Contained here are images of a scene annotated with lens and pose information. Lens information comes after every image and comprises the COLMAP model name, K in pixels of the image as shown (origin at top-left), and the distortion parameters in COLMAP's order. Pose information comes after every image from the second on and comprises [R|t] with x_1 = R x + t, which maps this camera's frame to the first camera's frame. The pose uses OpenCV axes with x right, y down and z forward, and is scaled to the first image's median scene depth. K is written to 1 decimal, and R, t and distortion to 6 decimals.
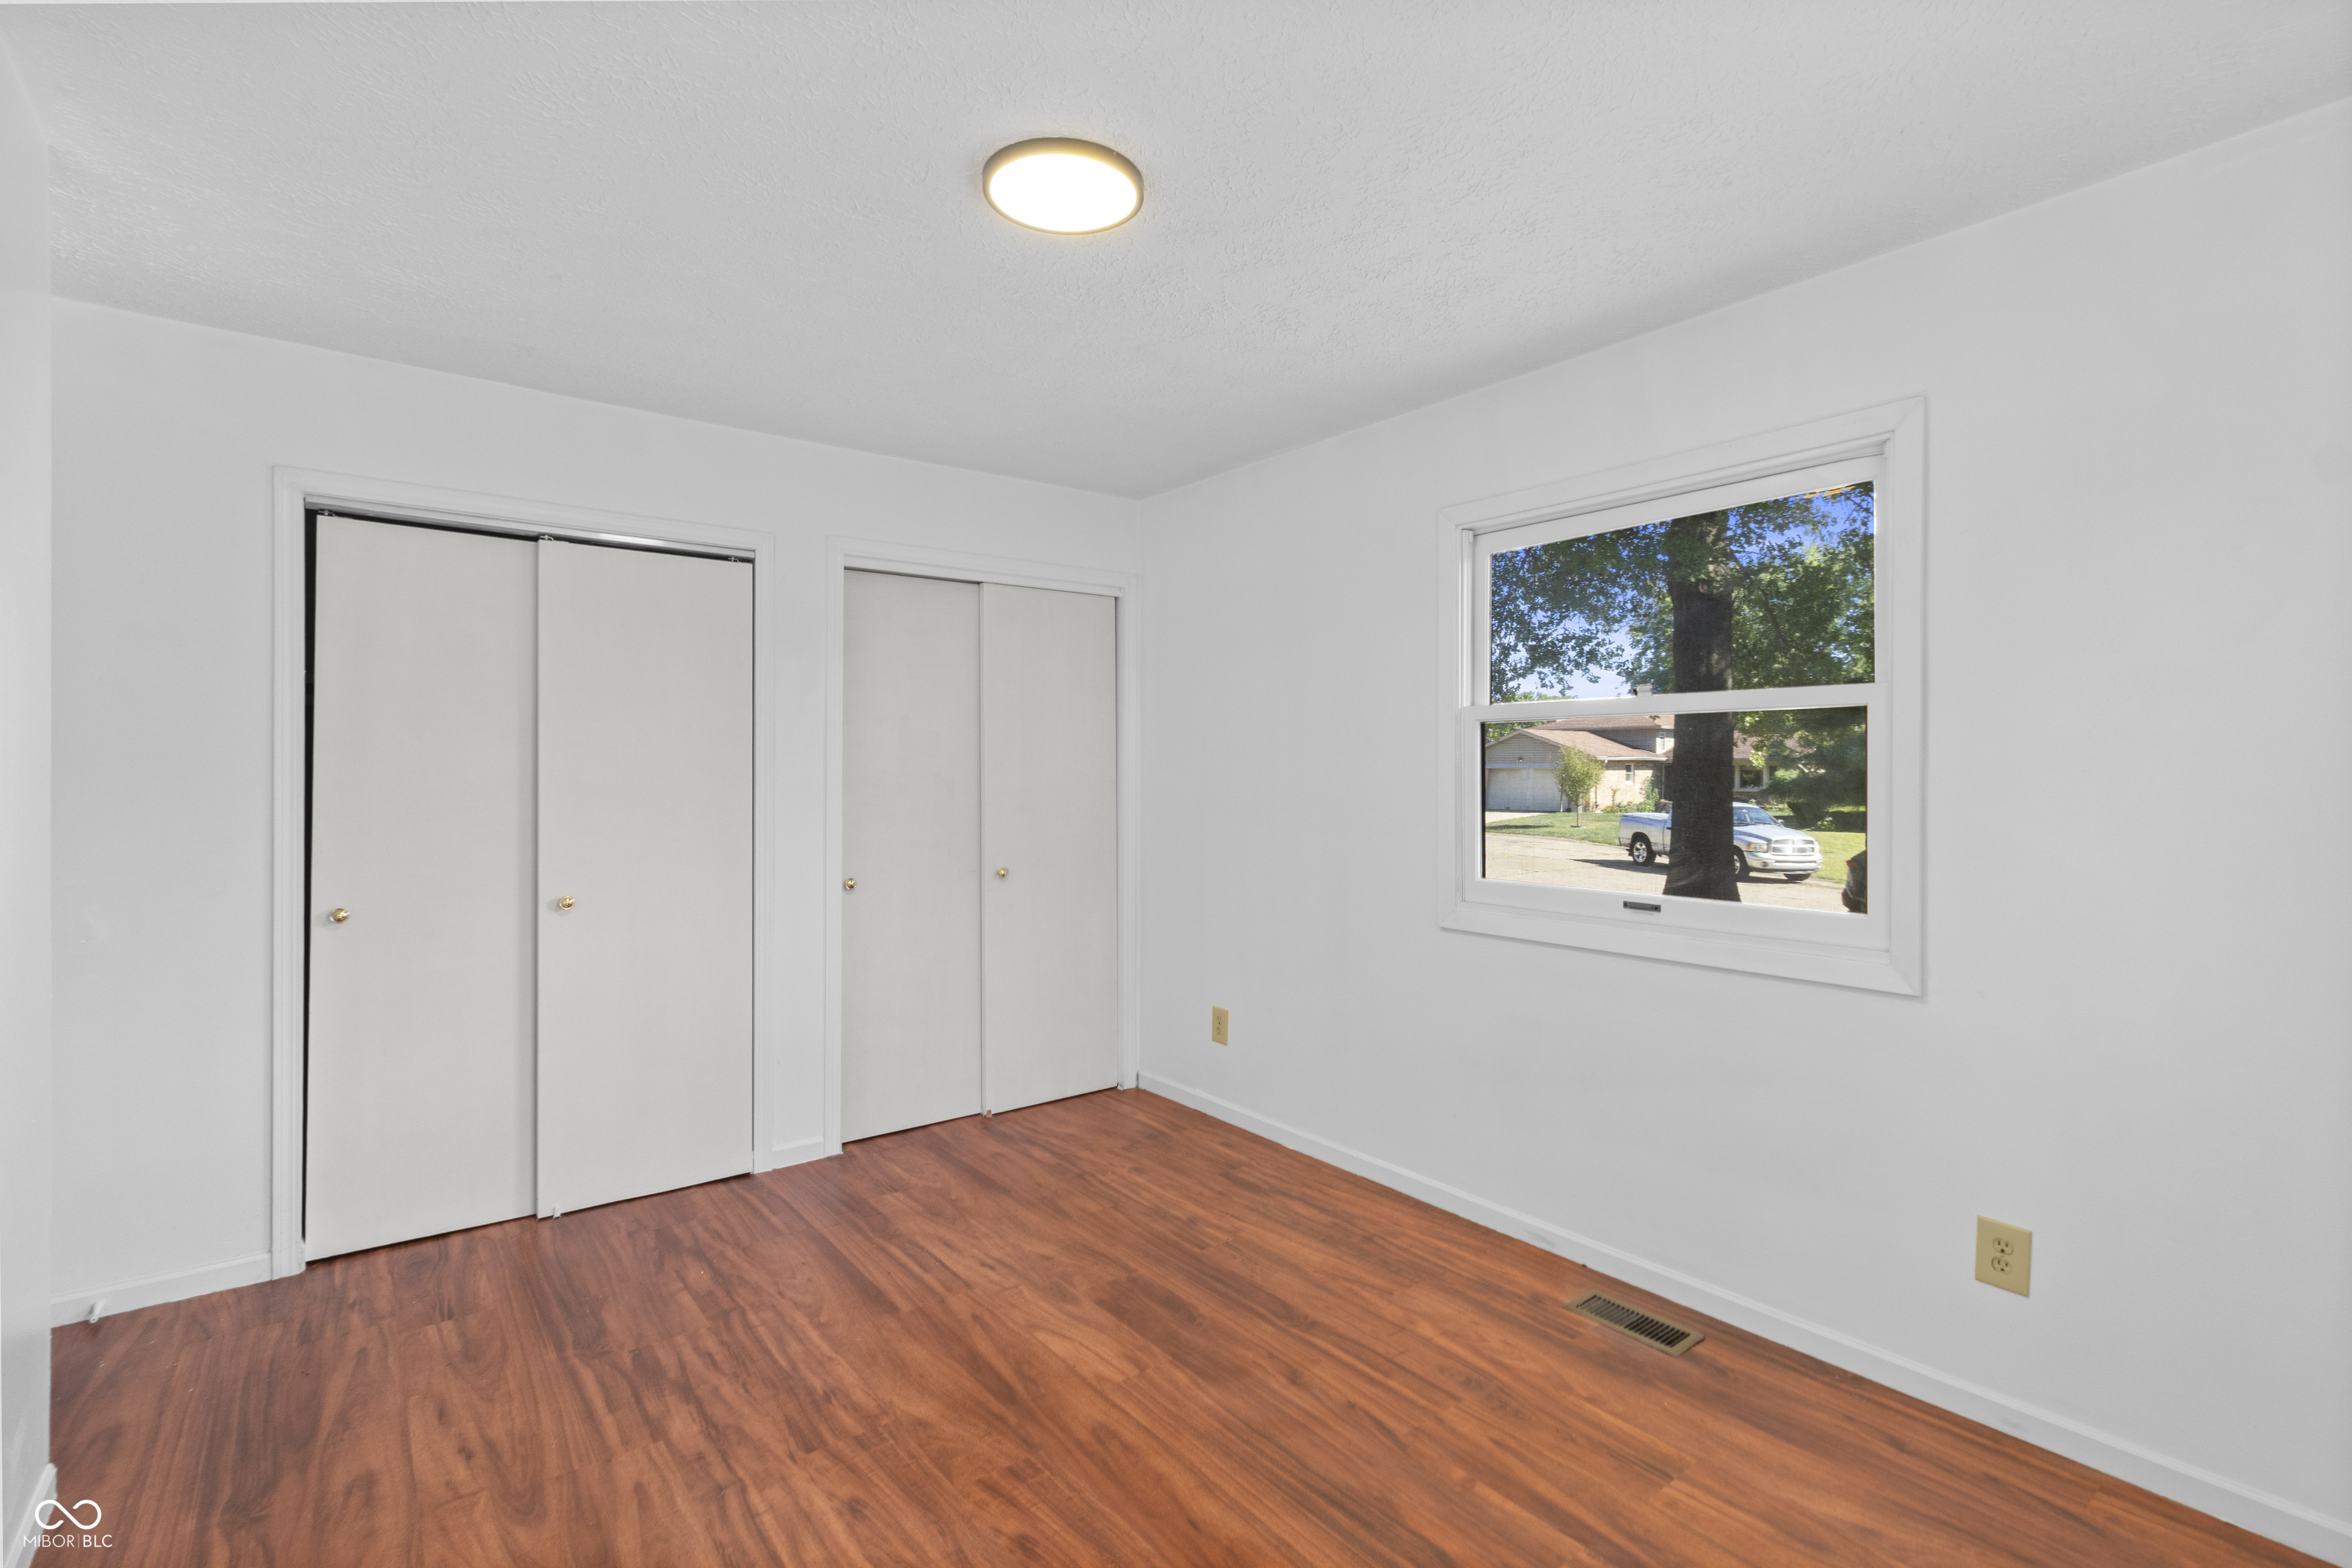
lens RADIAL K [[1083.0, 0, 1186.0], [0, 1083.0, 782.3], [0, 0, 1]] dist [0.004093, -0.000581]
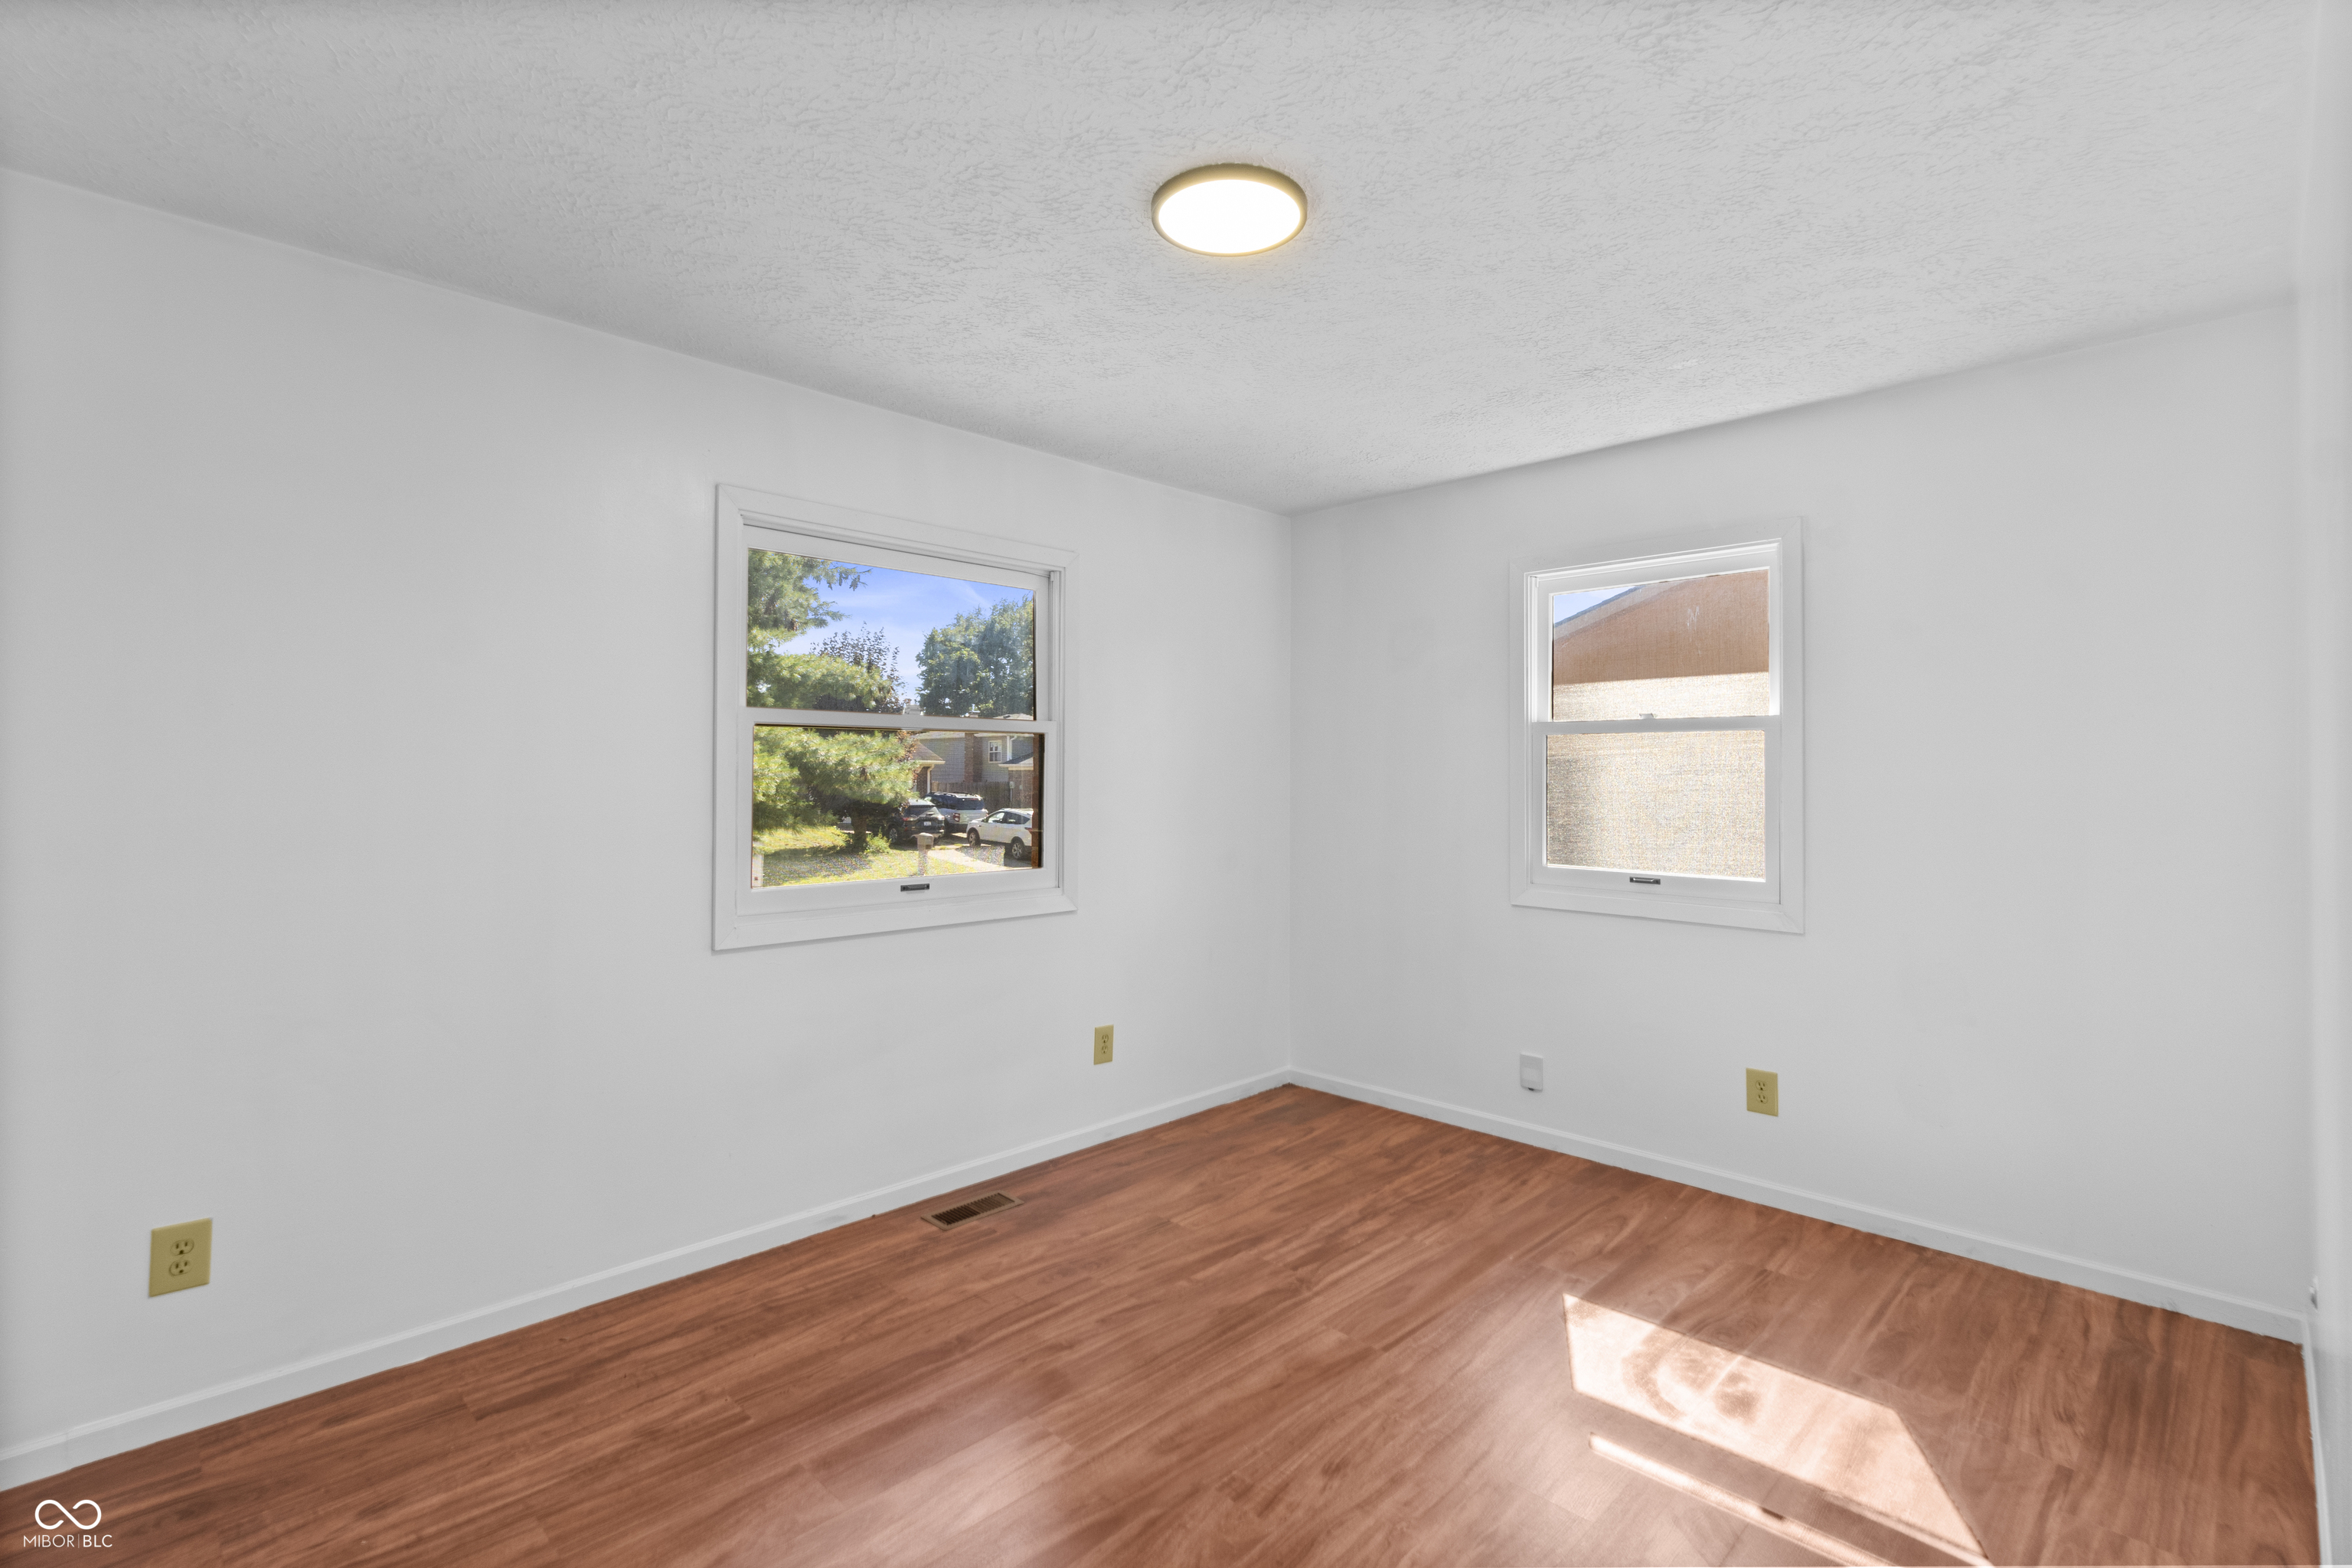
lens RADIAL K [[1083.0, 0, 1176.2], [0, 1083.0, 776.6], [0, 0, 1]] dist [0.004093, -0.000581]
pose [[-0.119442, -0.002838, 0.992837, -0.842727], [0.011572, 0.999924, 0.004250, -0.012050], [-0.992774, 0.011996, -0.119400, 0.876885]]
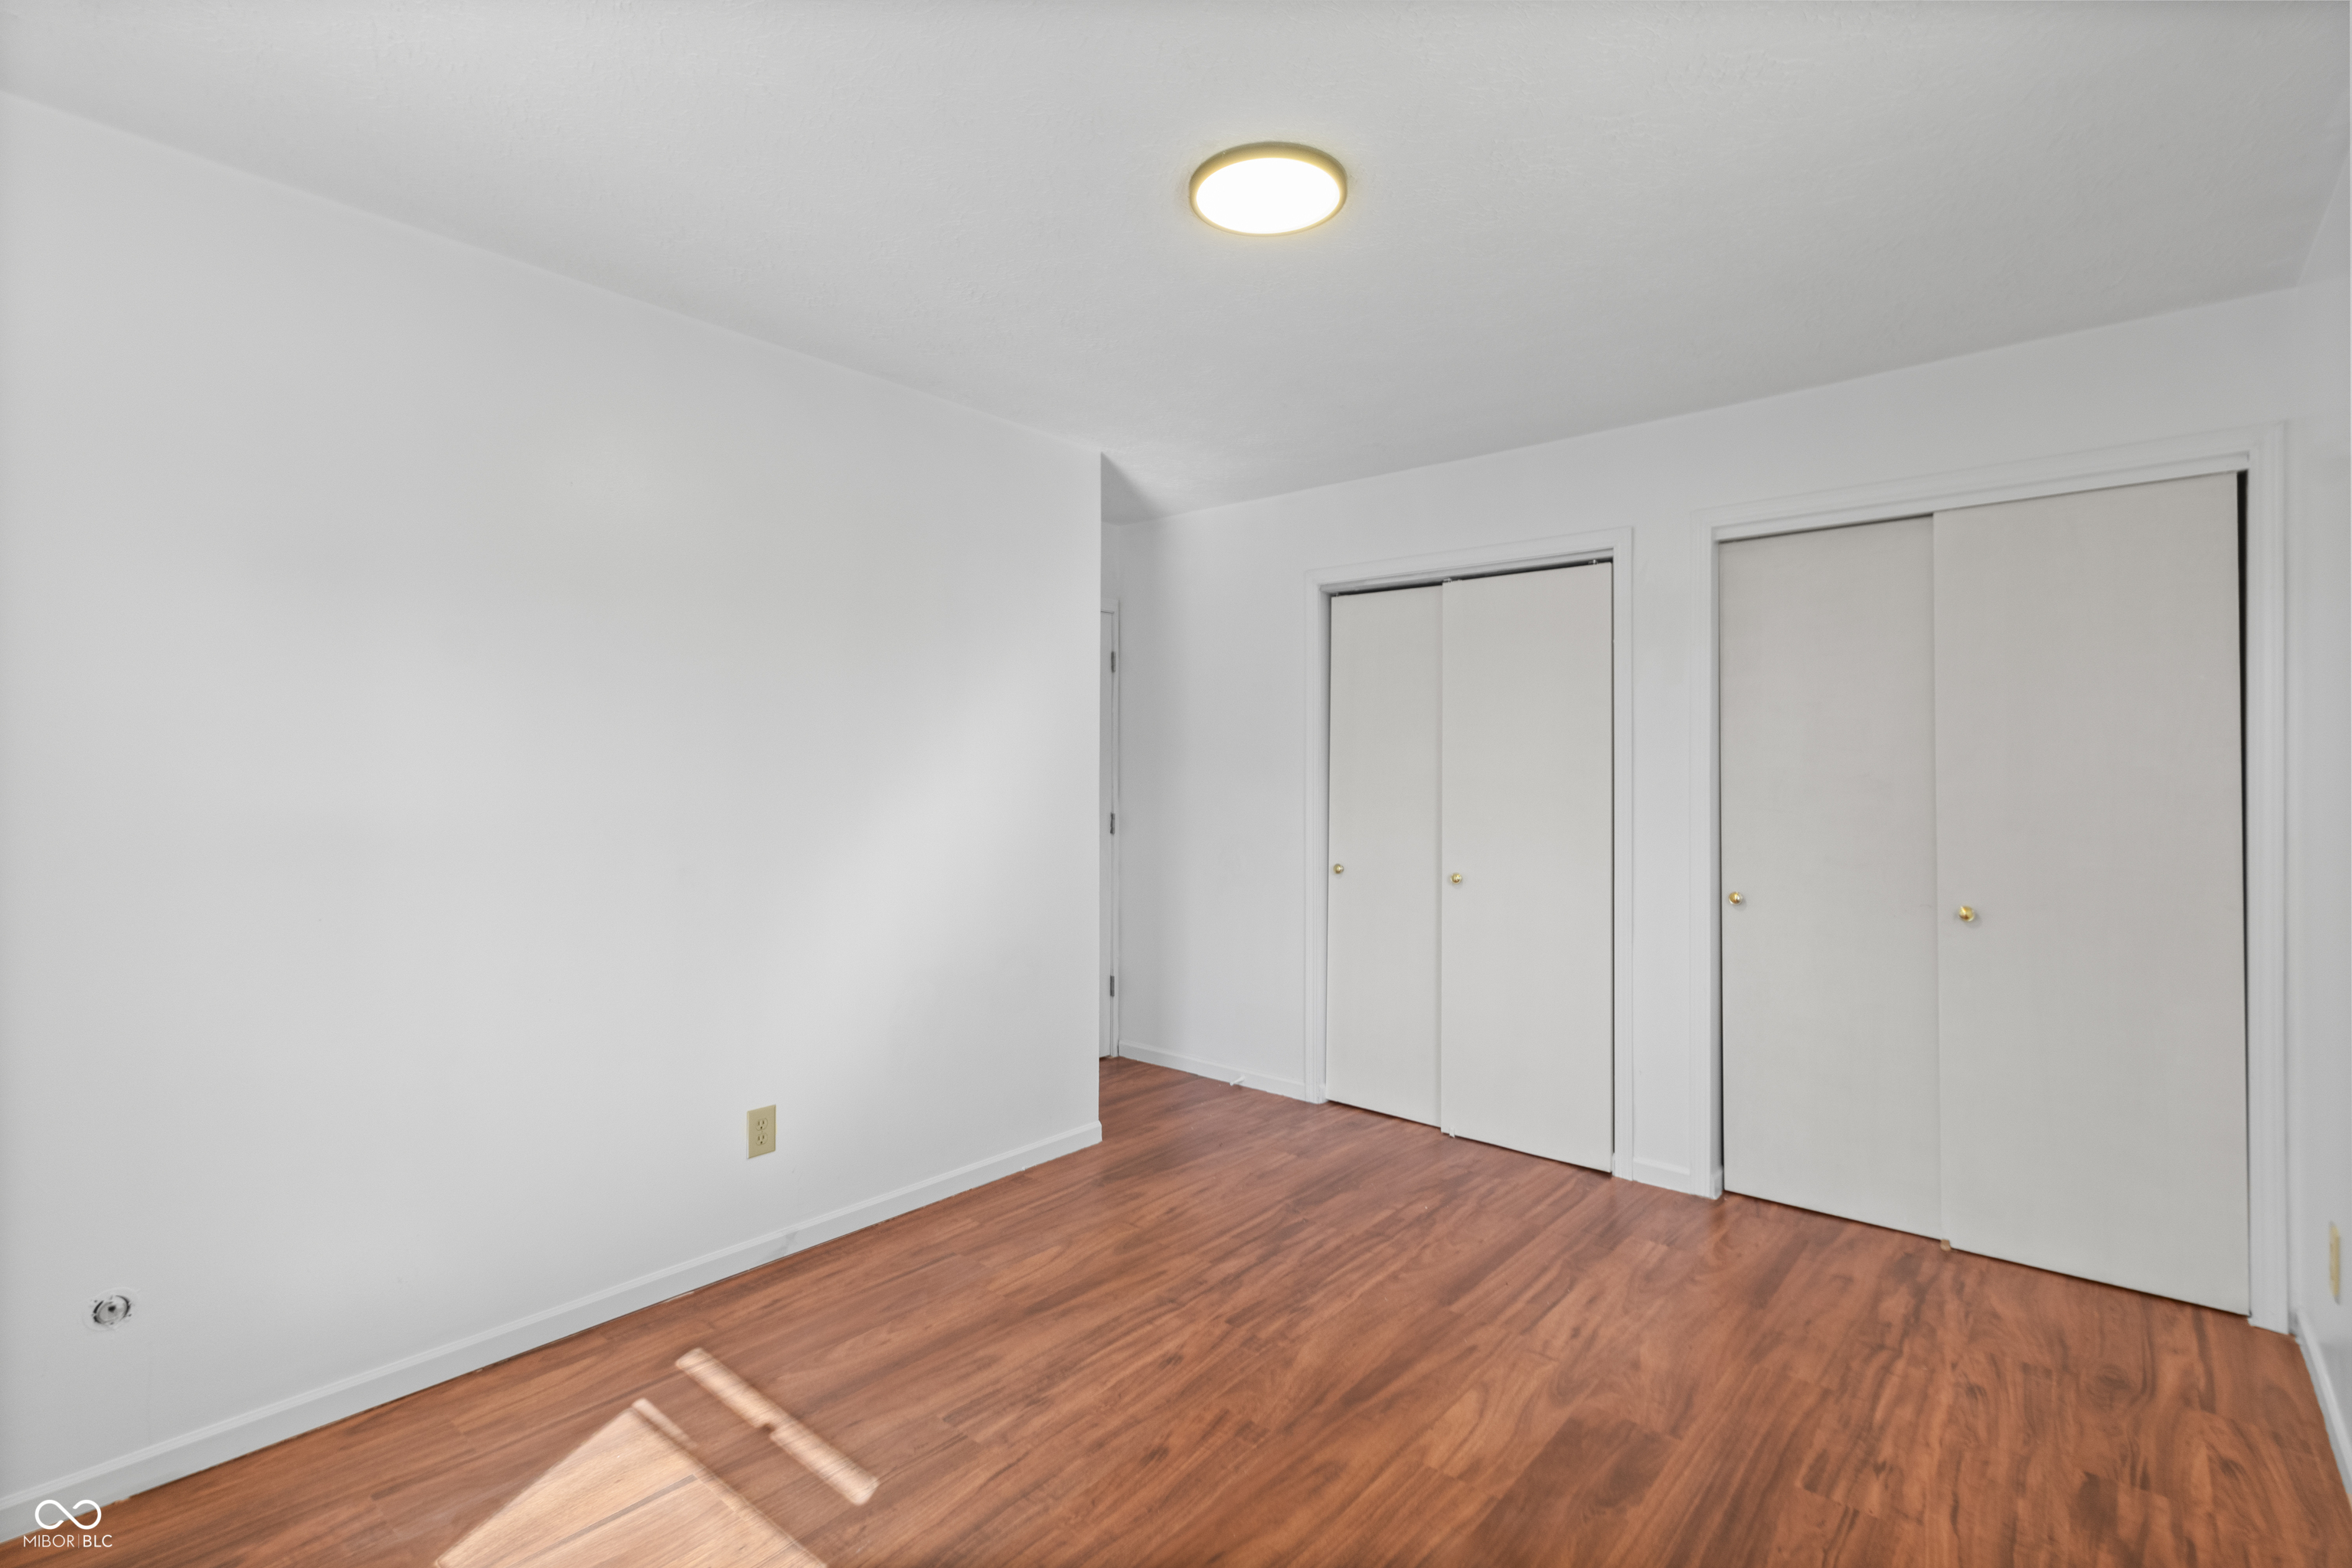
lens RADIAL K [[1083.0, 0, 1189.2], [0, 1083.0, 783.1], [0, 0, 1]] dist [0.004093, -0.000581]
pose [[0.205264, 0.009412, -0.978661, 0.645469], [-0.016305, 0.999848, 0.006196, 0.002230], [0.978571, 0.014685, 0.205387, 0.540714]]
